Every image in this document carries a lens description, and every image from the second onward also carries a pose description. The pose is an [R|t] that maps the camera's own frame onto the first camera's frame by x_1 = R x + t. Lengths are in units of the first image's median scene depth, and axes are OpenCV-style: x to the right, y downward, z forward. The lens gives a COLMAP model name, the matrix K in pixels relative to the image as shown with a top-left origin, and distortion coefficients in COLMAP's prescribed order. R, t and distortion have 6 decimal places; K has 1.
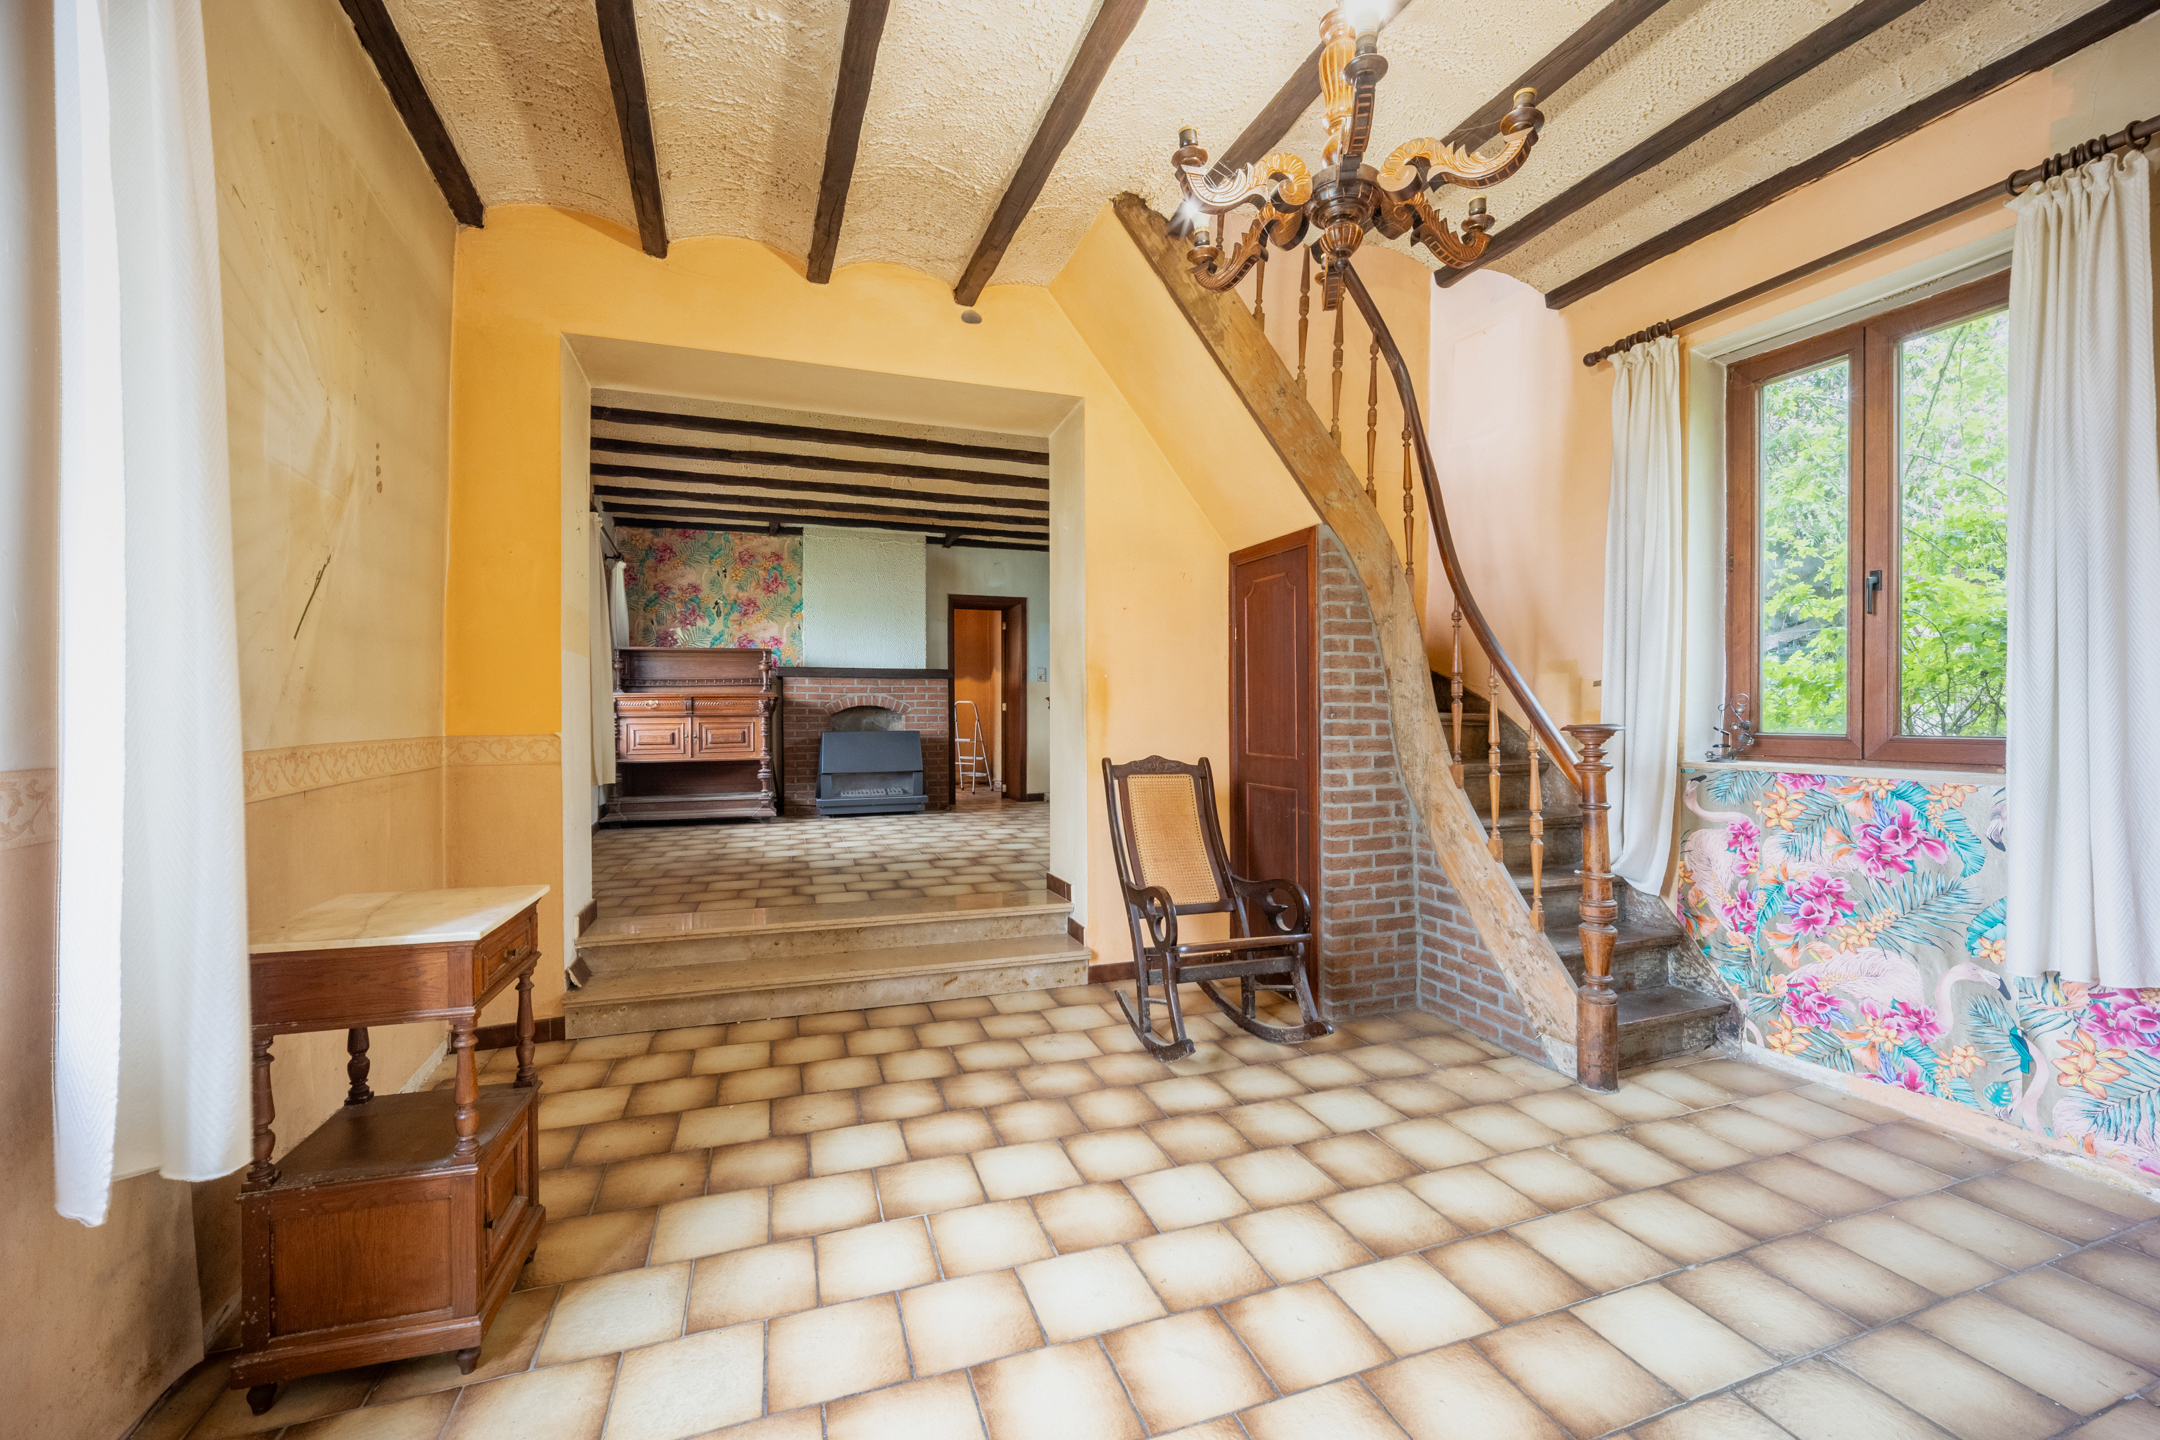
lens RADIAL K [[913.6, 0, 1080.3], [0, 913.6, 711.1], [0, 0, 1]] dist [-0.016112, 0.001423]
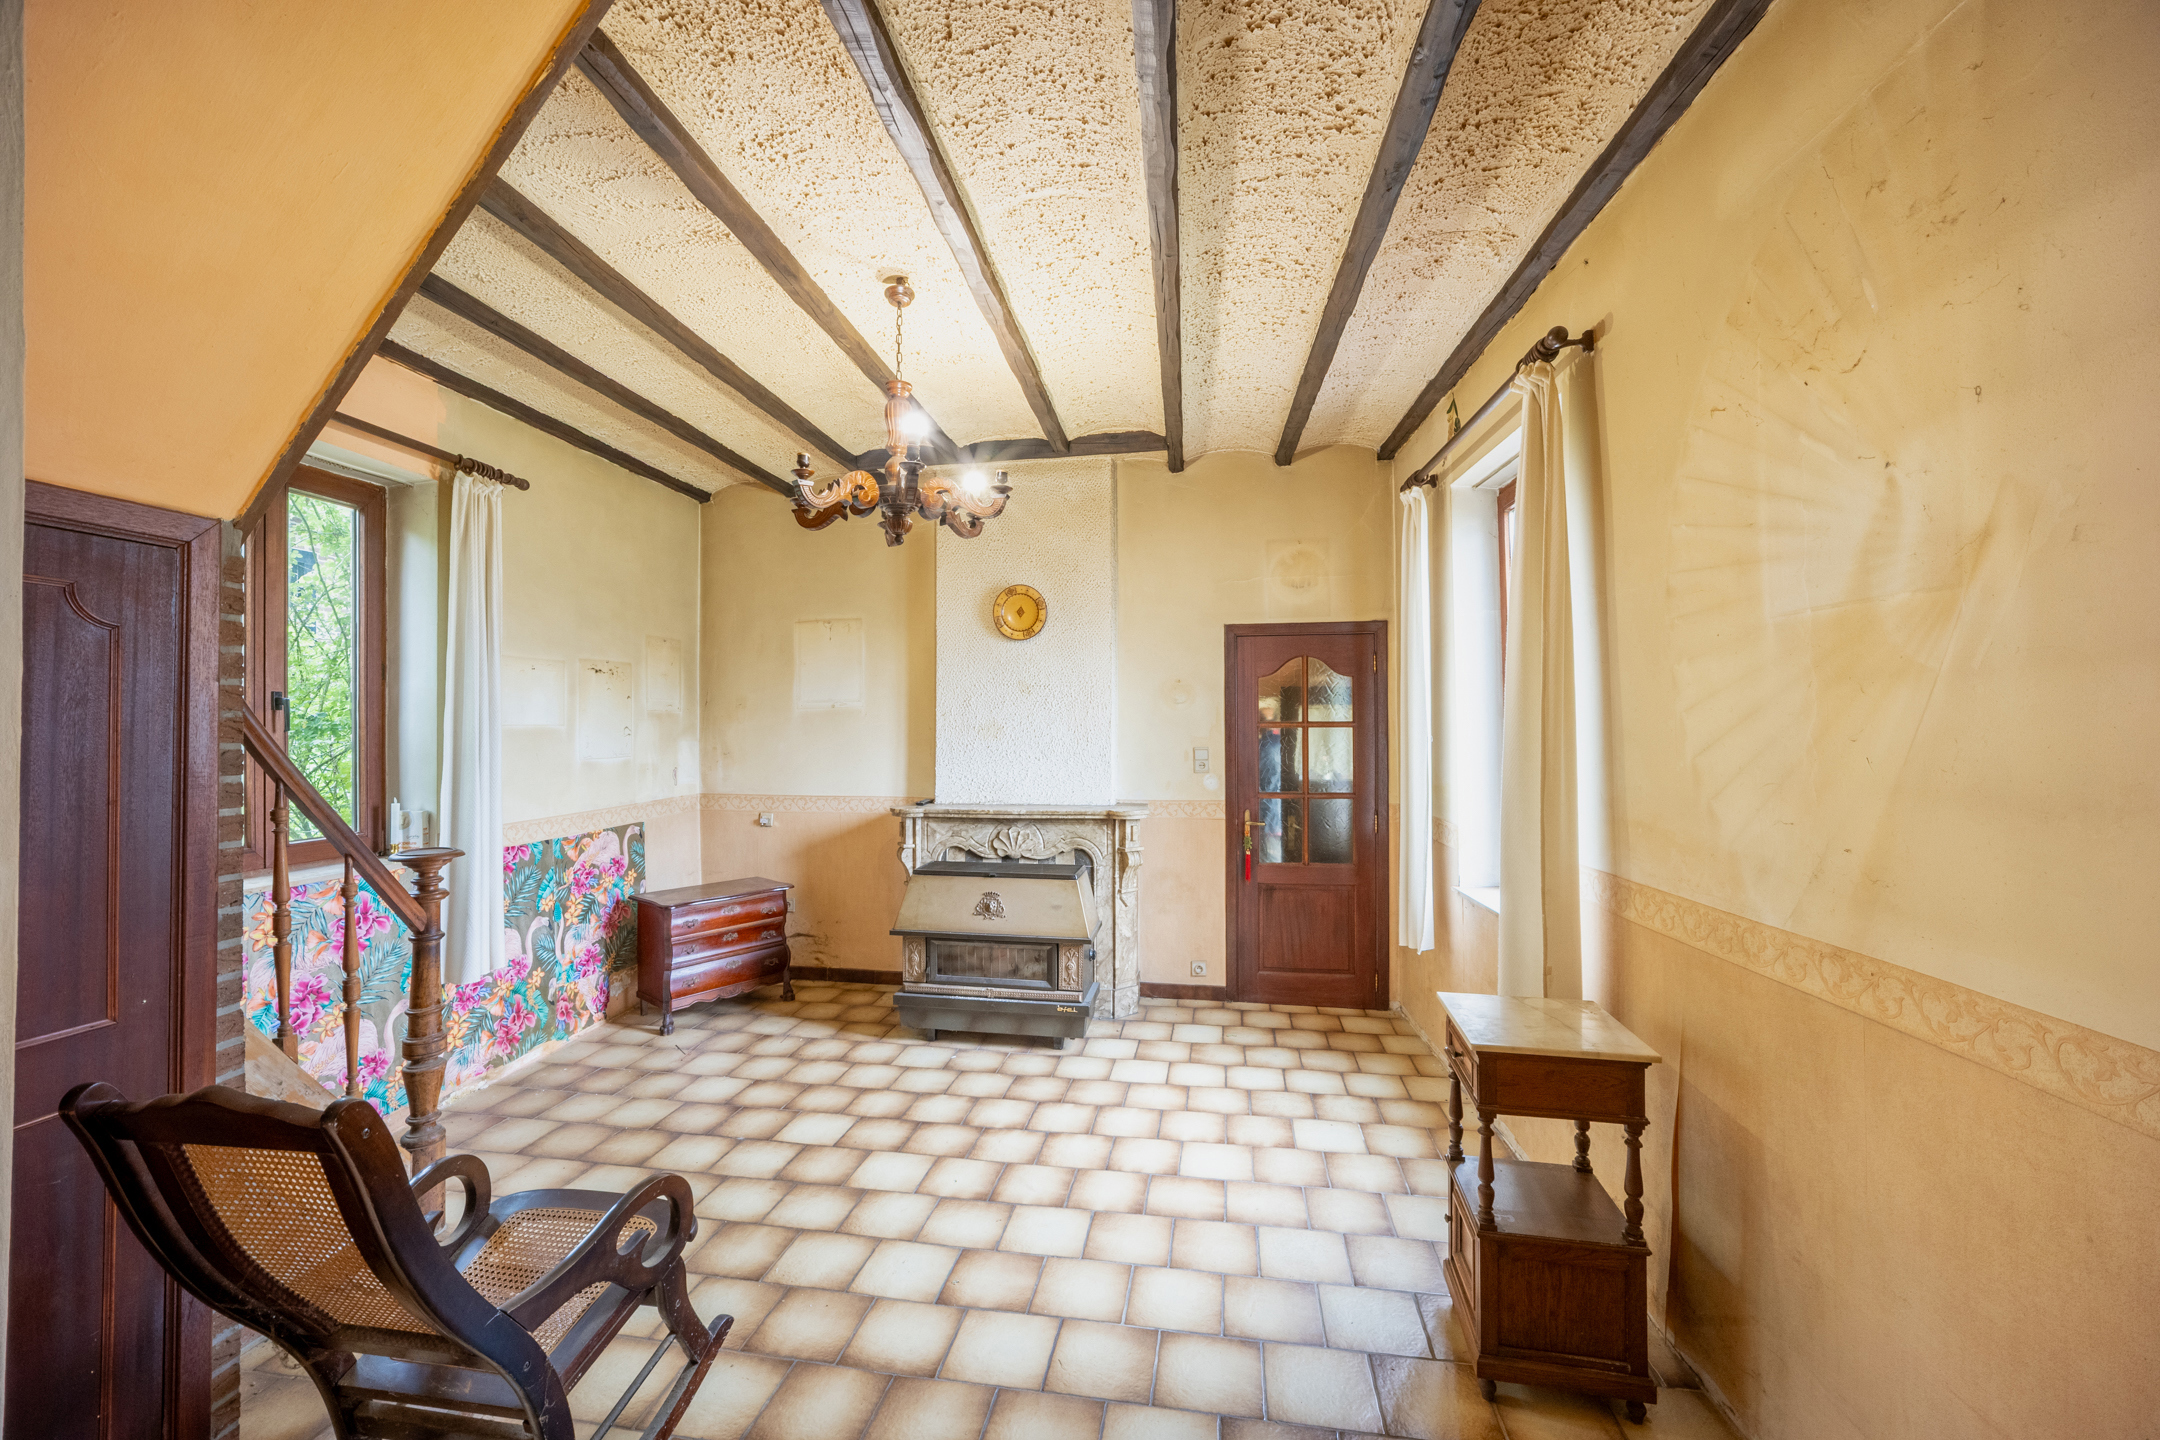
lens RADIAL K [[997.3, 0, 1100.3], [0, 997.3, 709.5], [0, 0, 1]] dist [-0.016194, -0.000079]
pose [[-0.903867, 0.000852, 0.427812, -0.564492], [-0.006976, 0.999836, -0.016729, -0.132544], [-0.427756, -0.018106, -0.903713, 1.813980]]
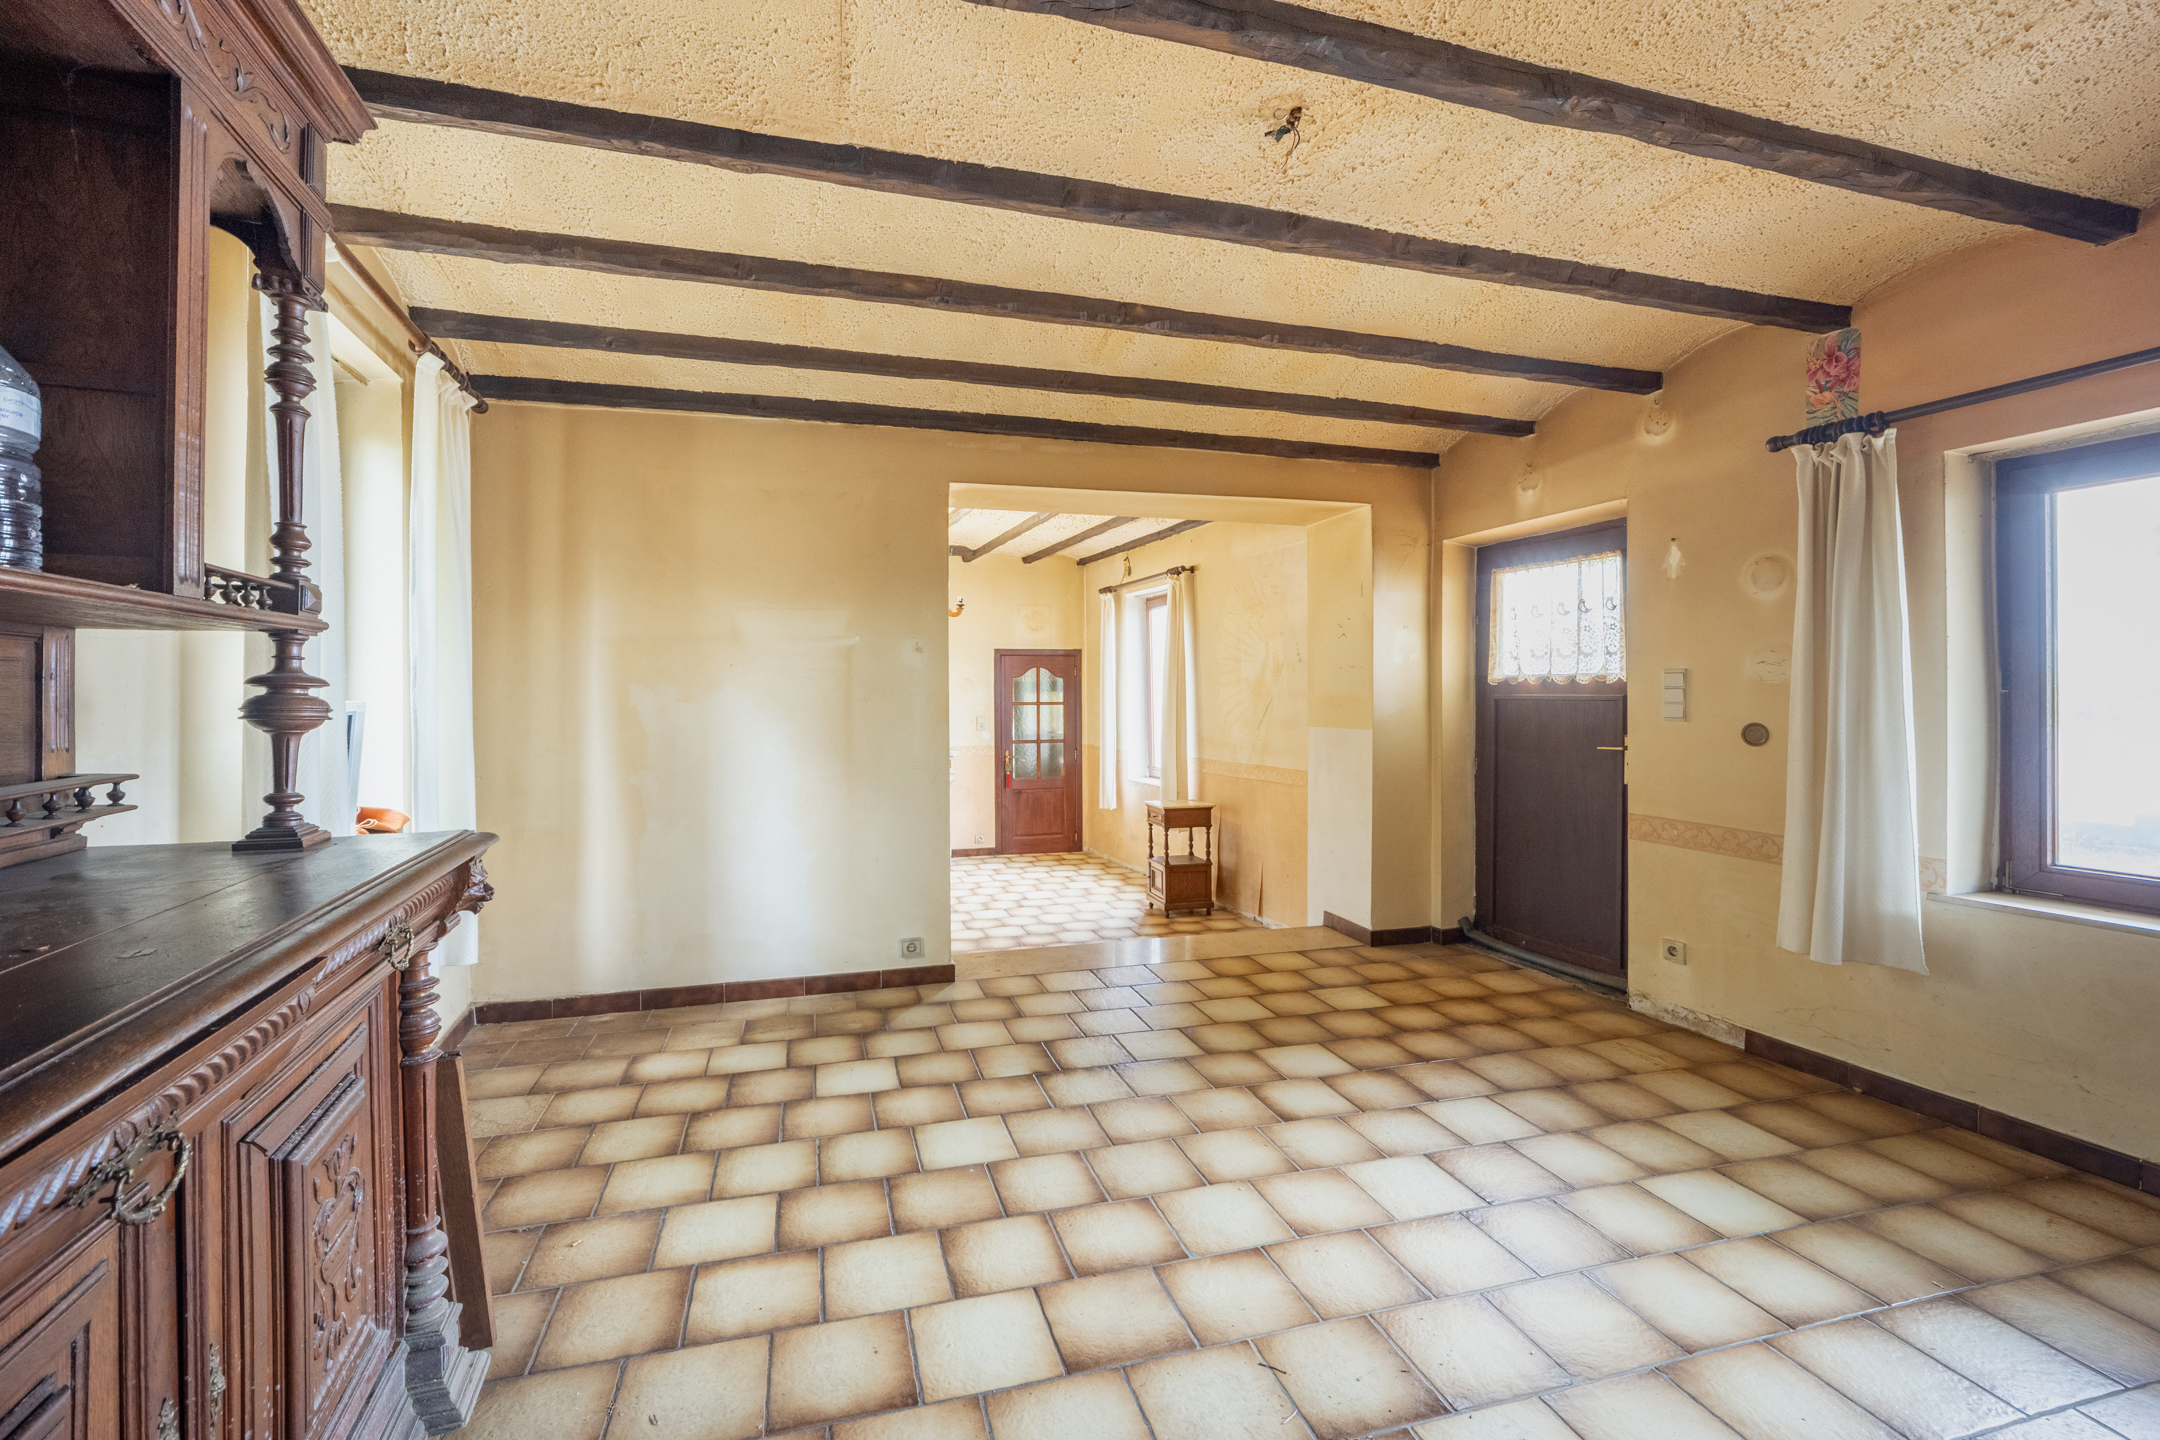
lens RADIAL K [[913.6, 0, 1044.5], [0, 913.6, 704.0], [0, 0, 1]] dist [-0.016112, 0.001423]
pose [[-0.996089, -0.000643, 0.088358, -0.324259], [-0.000059, 0.999978, 0.006610, -0.174014], [-0.088360, 0.006579, -0.996067, 3.972957]]
